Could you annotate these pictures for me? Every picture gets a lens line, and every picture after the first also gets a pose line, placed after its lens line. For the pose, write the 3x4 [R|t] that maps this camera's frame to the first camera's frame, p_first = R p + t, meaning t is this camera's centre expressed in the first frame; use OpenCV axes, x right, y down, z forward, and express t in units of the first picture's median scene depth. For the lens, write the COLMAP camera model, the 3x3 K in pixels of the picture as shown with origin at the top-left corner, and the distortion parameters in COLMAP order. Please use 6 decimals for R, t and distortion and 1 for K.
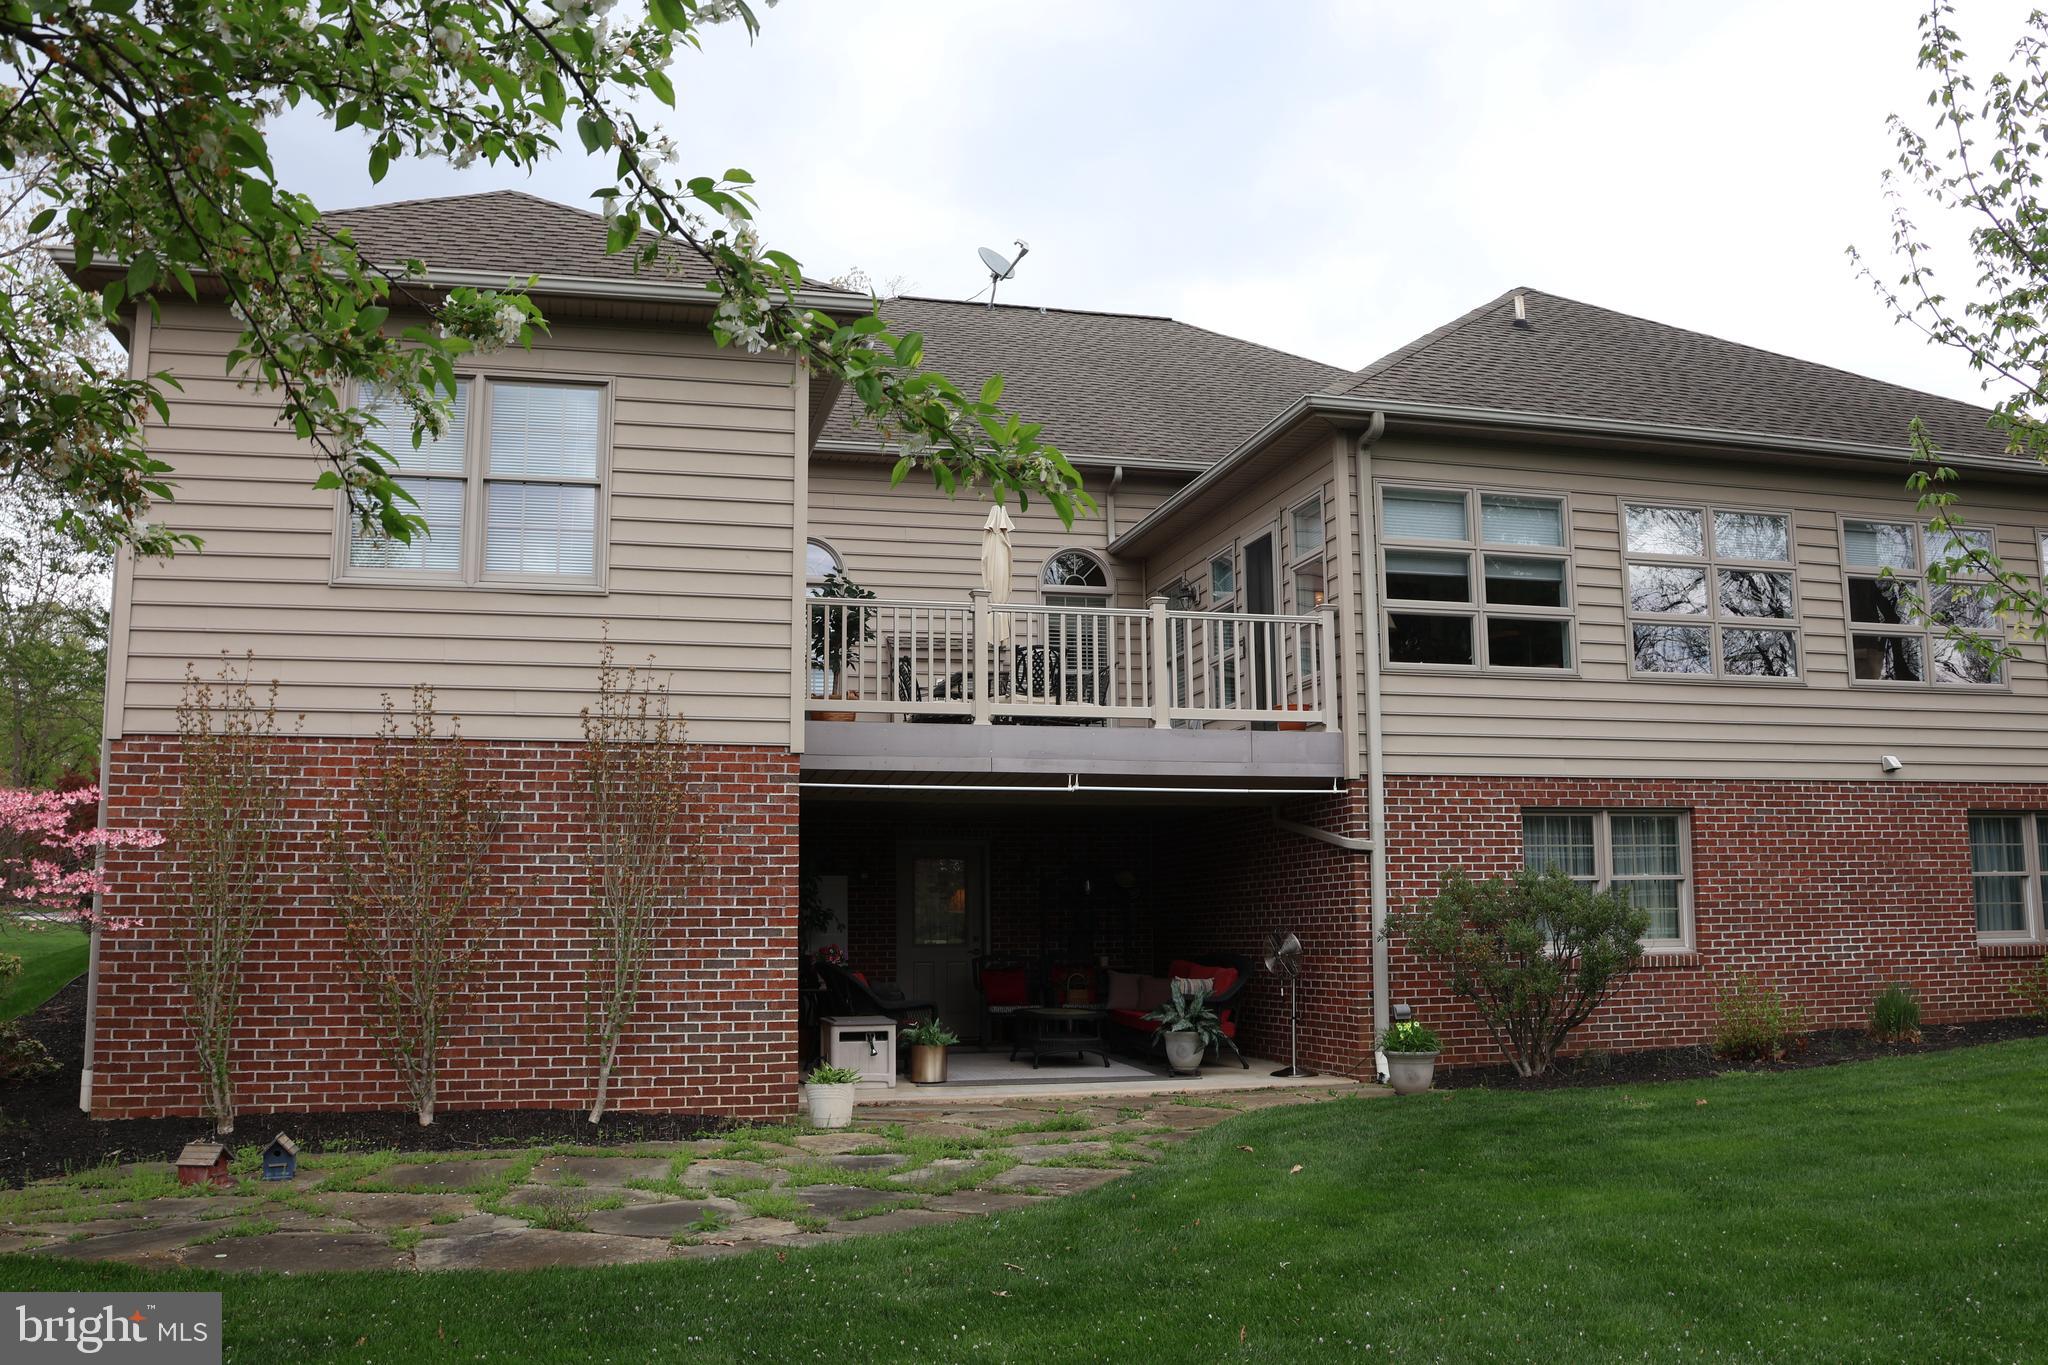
lens RADIAL K [[1722.2, 0, 1019.5], [0, 1722.2, 682.1], [0, 0, 1]] dist [-0.154845, 0.118775]
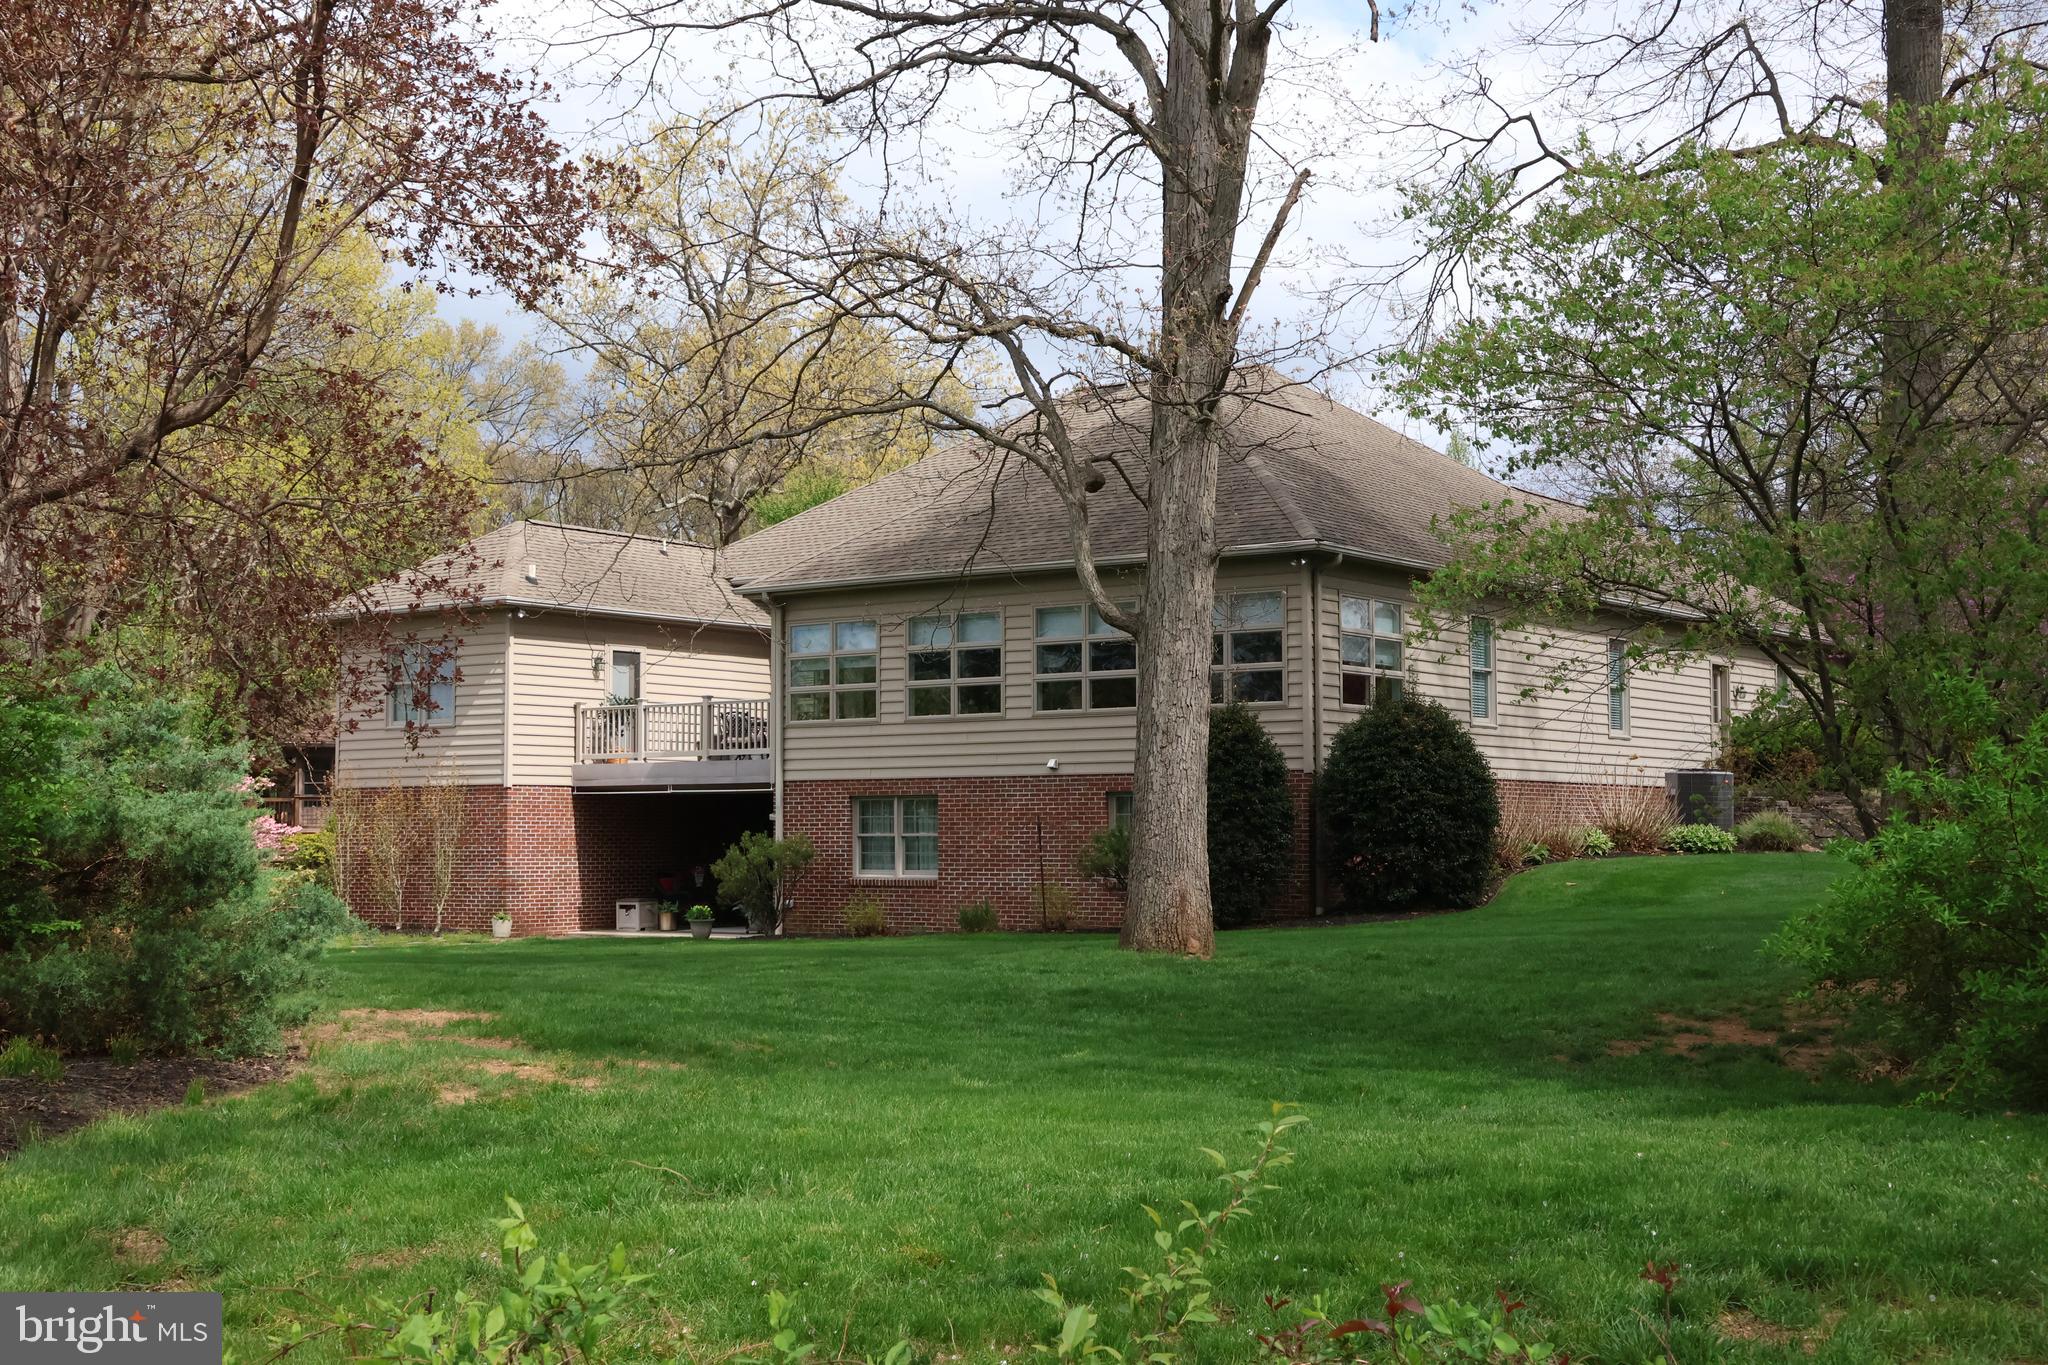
lens RADIAL K [[2461.0, 0, 1014.9], [0, 2461.0, 700.9], [0, 0, 1]] dist [-0.010281, 0.372408]
pose [[0.630393, -0.038330, -0.775329, 2.460201], [0.107407, 0.993481, 0.038214, -0.110201], [0.768810, -0.107365, 0.630400, -0.520058]]
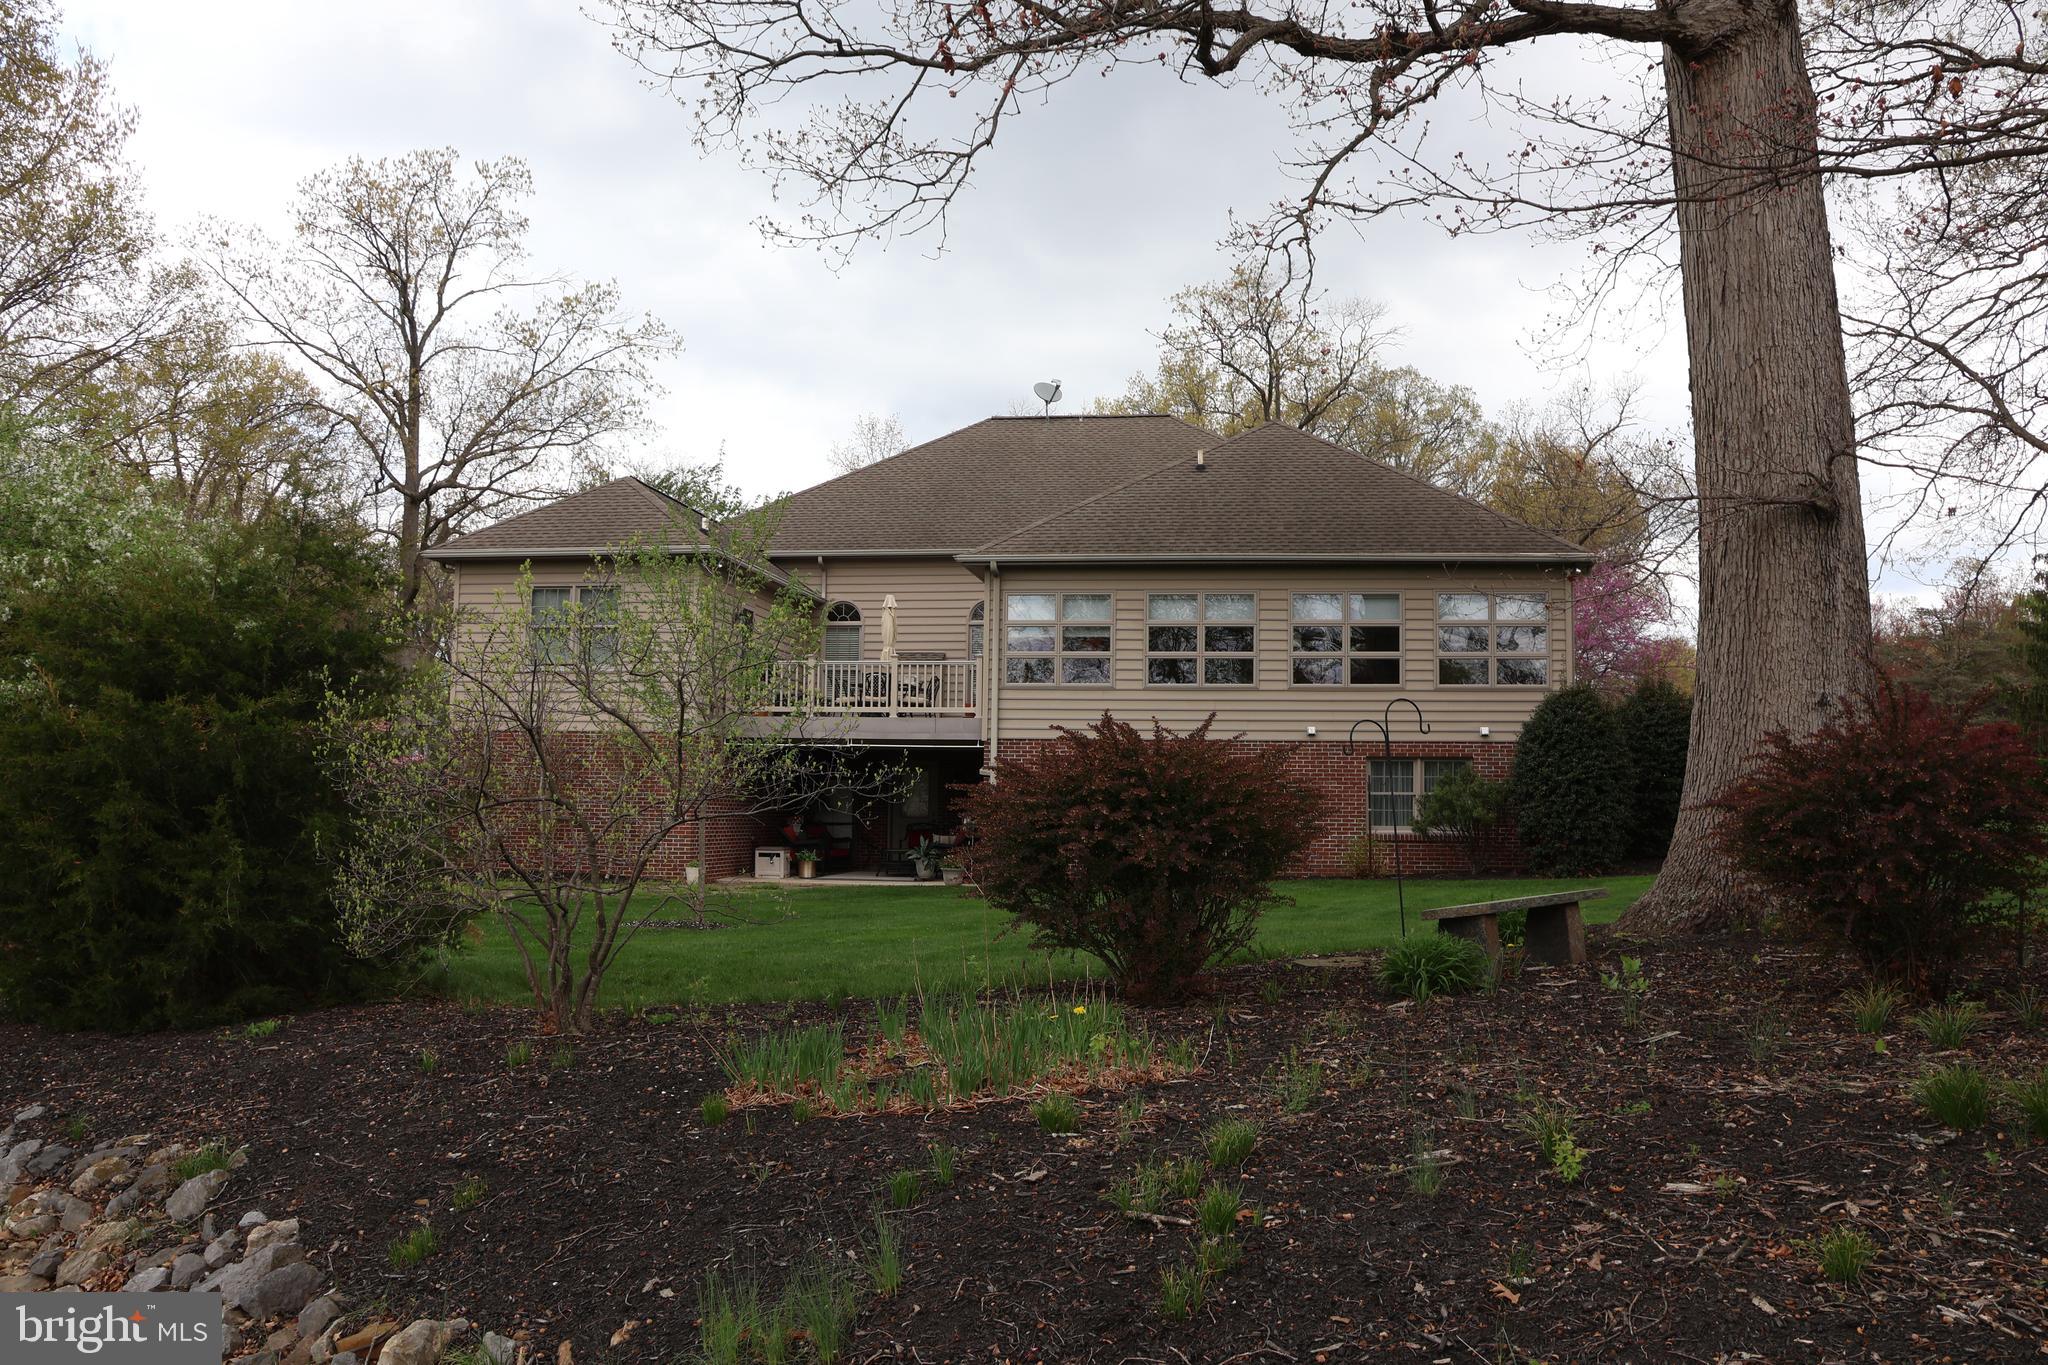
lens RADIAL K [[1722.2, 0, 1019.5], [0, 1722.2, 682.1], [0, 0, 1]] dist [-0.154845, 0.118775]
pose [[0.925803, -0.008322, -0.377915, 0.992913], [0.034771, 0.997394, 0.063217, -0.140164], [0.376404, -0.071667, 0.923680, -0.875836]]
